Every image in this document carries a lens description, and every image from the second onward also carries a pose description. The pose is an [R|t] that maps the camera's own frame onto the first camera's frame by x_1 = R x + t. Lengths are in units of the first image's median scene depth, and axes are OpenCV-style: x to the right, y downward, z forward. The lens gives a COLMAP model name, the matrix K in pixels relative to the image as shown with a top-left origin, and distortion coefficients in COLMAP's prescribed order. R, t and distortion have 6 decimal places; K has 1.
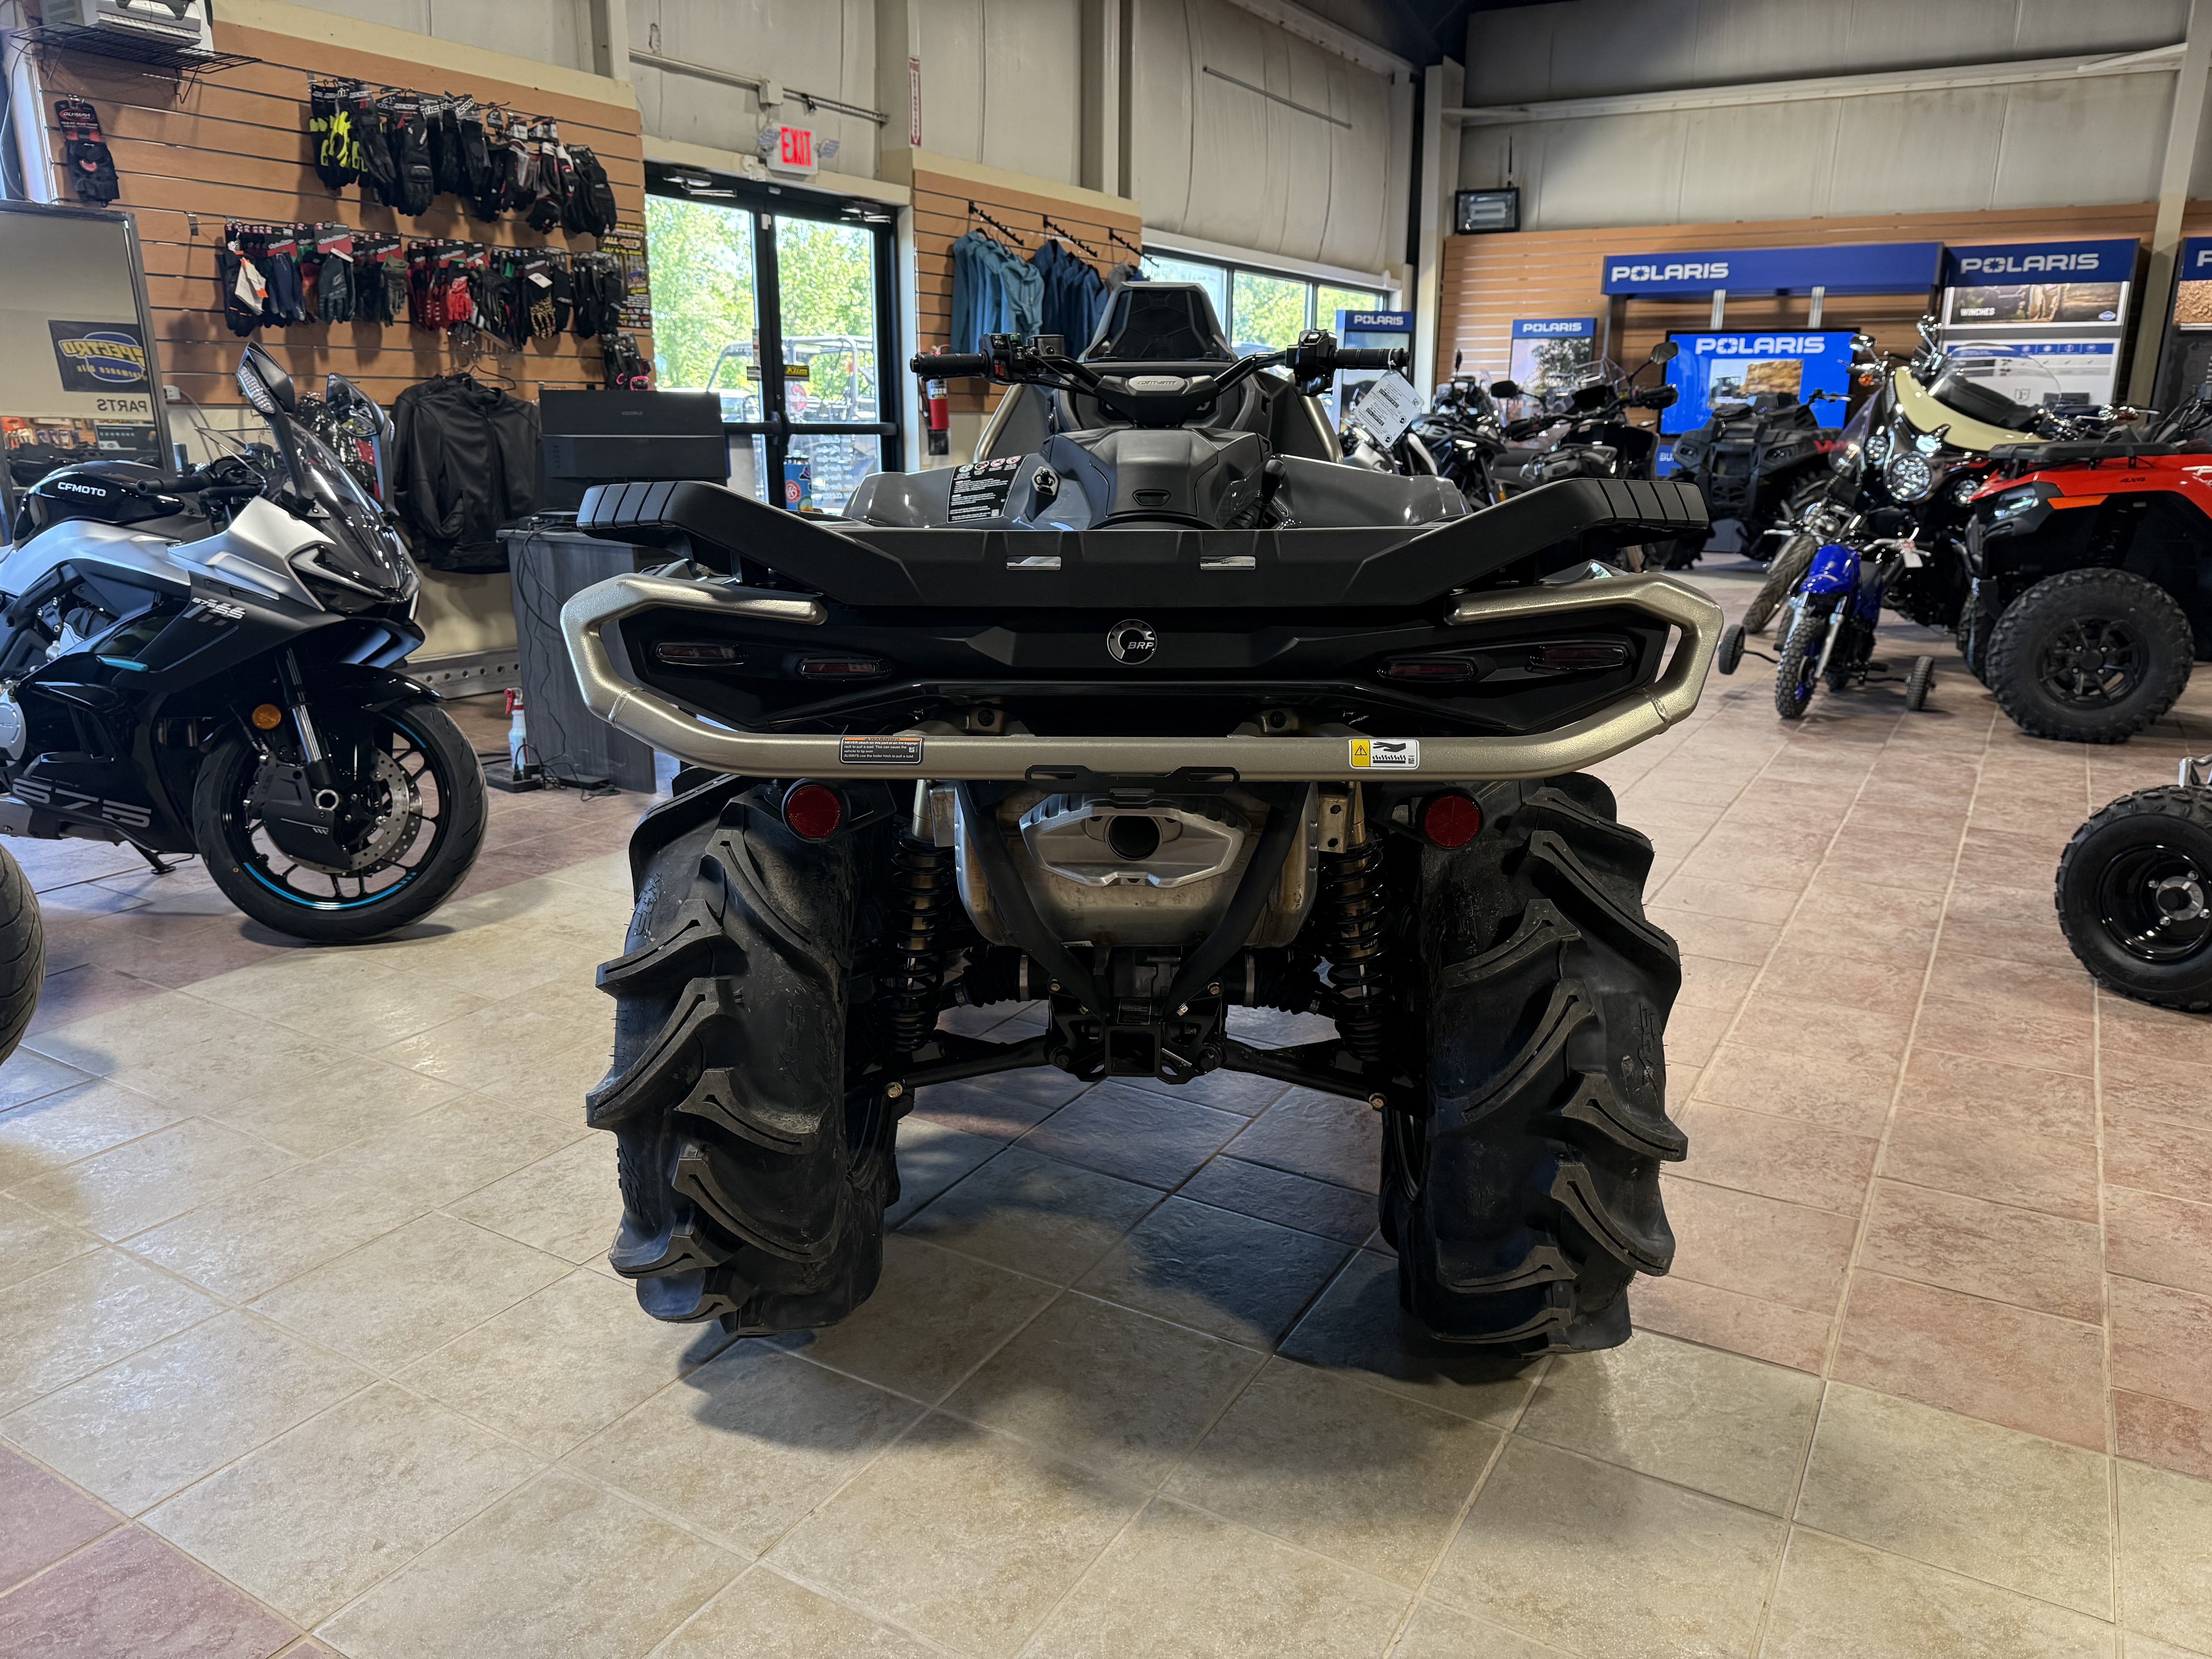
lens RADIAL K [[1543.0, 0, 1108.2], [0, 1543.0, 882.2], [0, 0, 1]] dist [-0.048622, -0.001735]
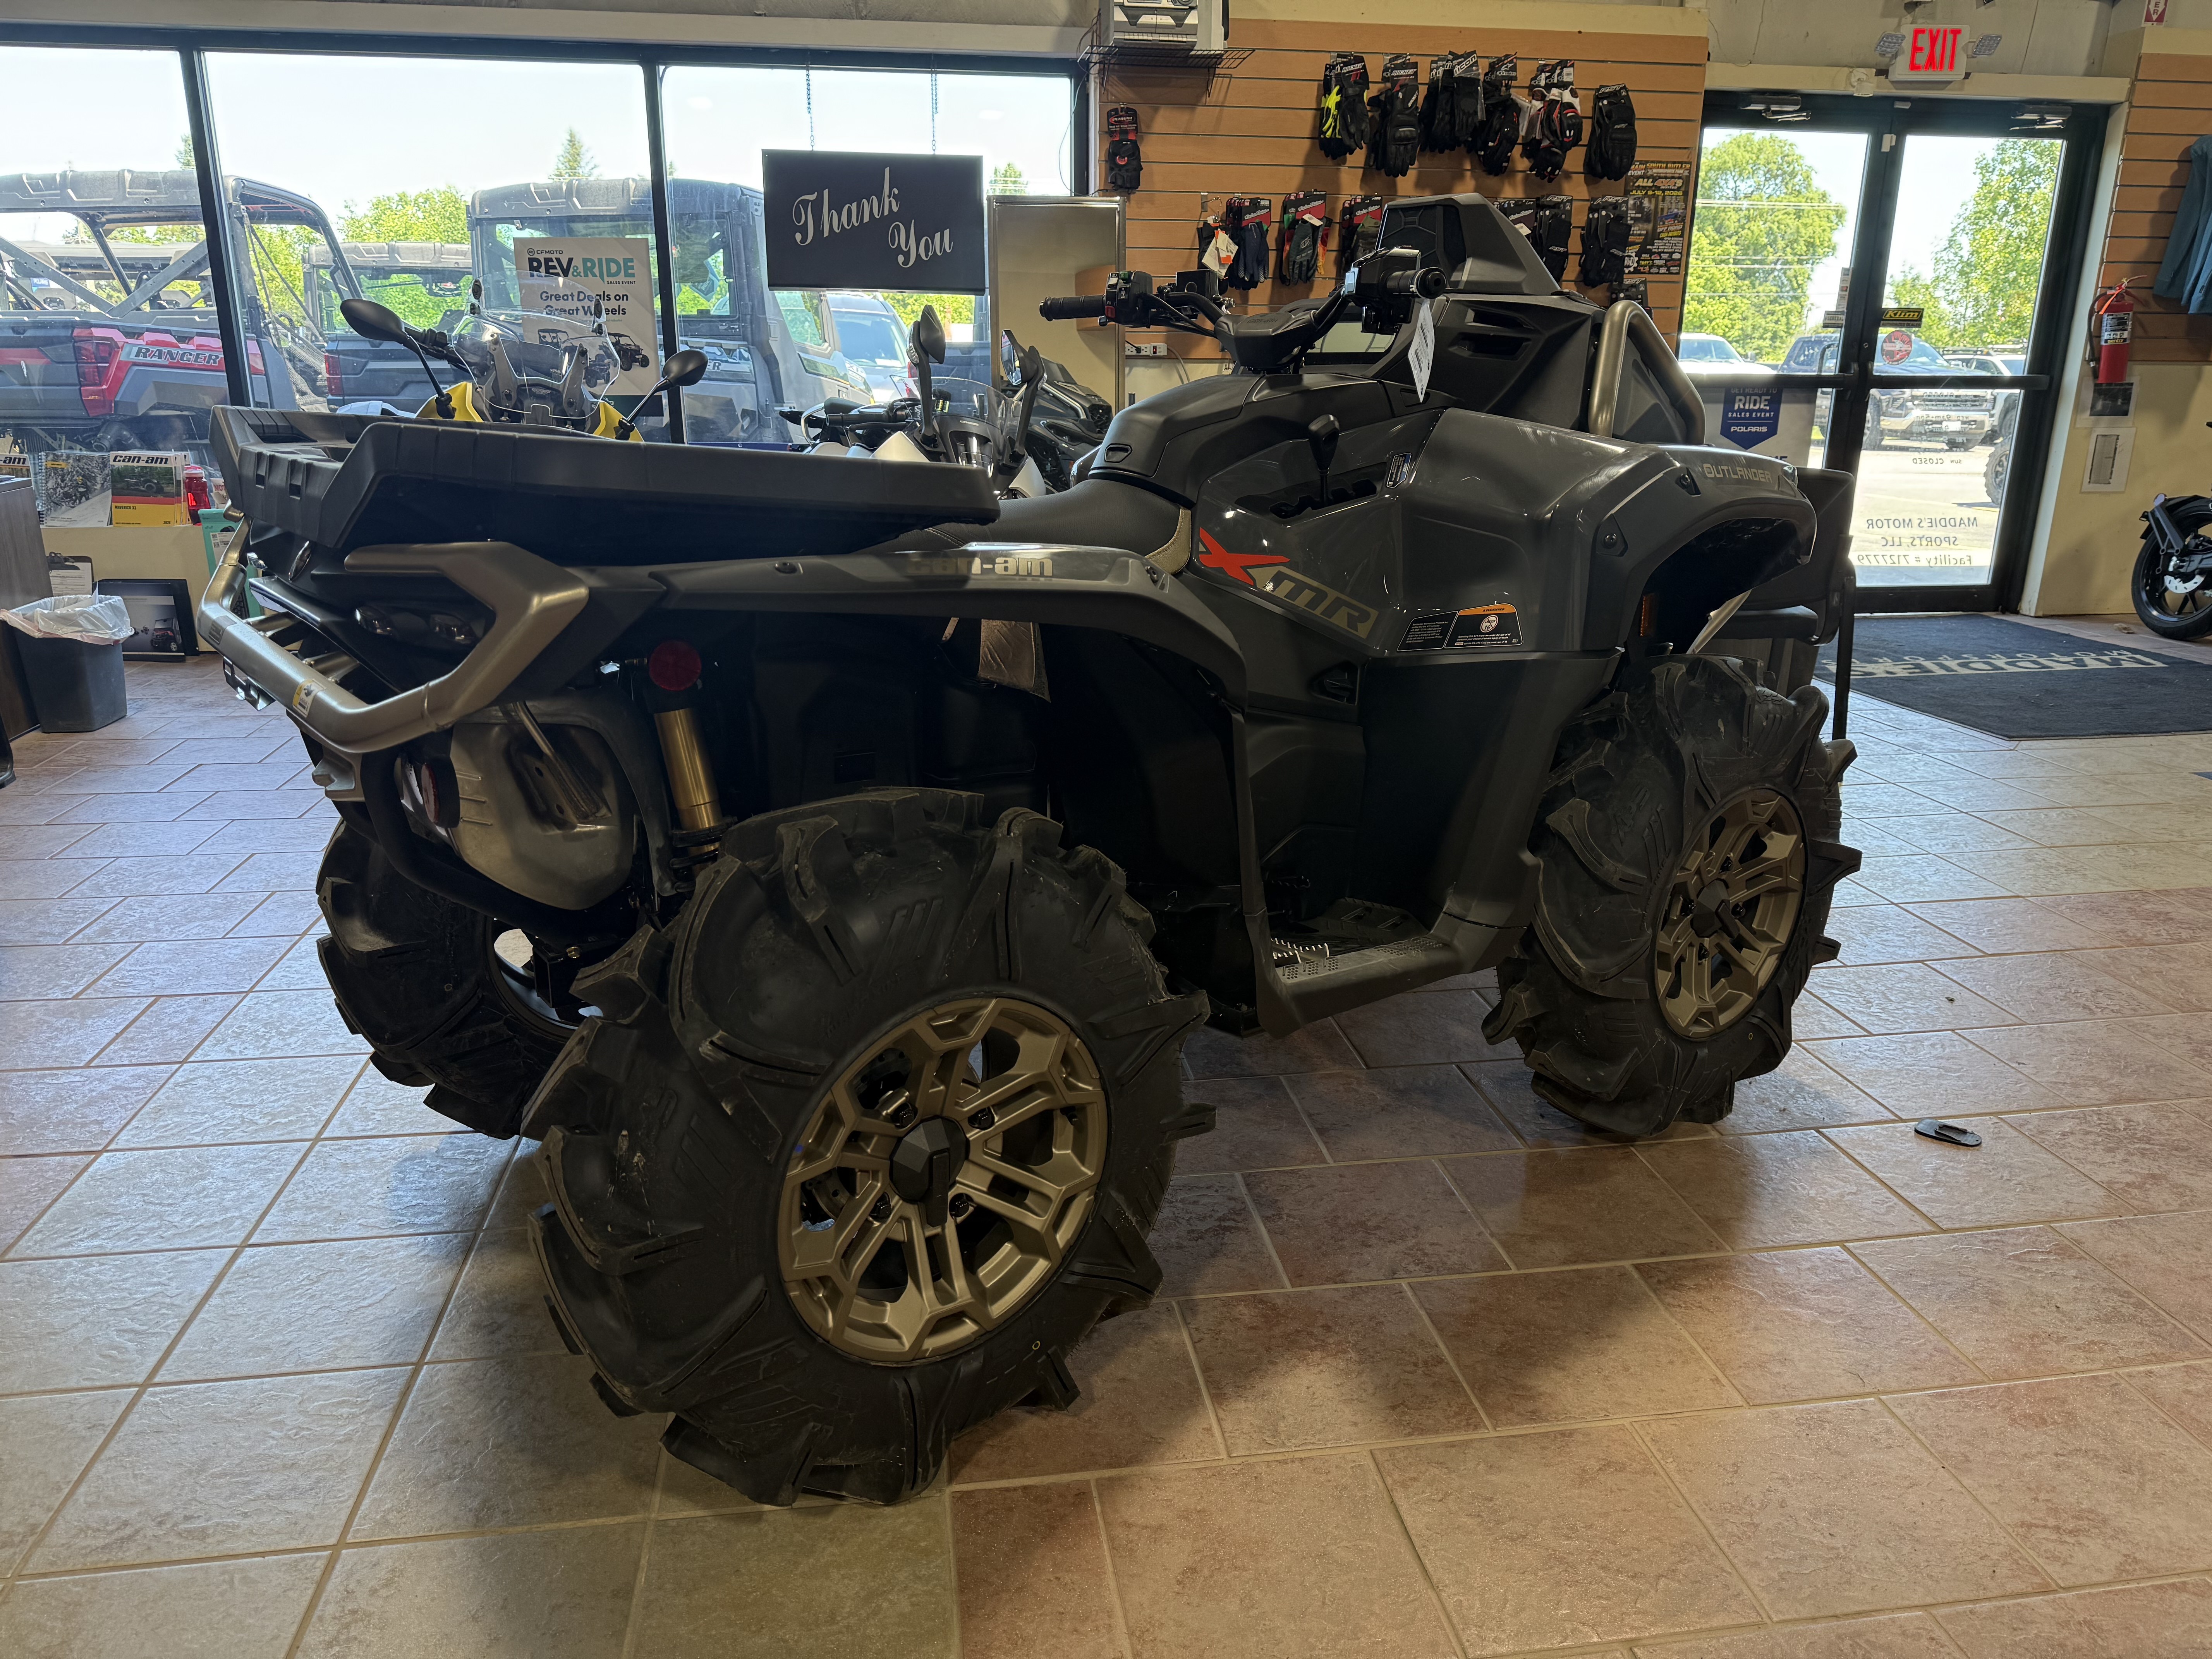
lens RADIAL K [[1584.1, 0, 1106.0], [0, 1584.1, 829.5], [0, 0, 1]] dist [-0.036771, -0.001904]
pose [[0.629700, 0.195009, -0.751964, 0.269689], [-0.208452, 0.974896, 0.078263, -0.035941], [0.748349, 0.107466, 0.654542, 0.154804]]
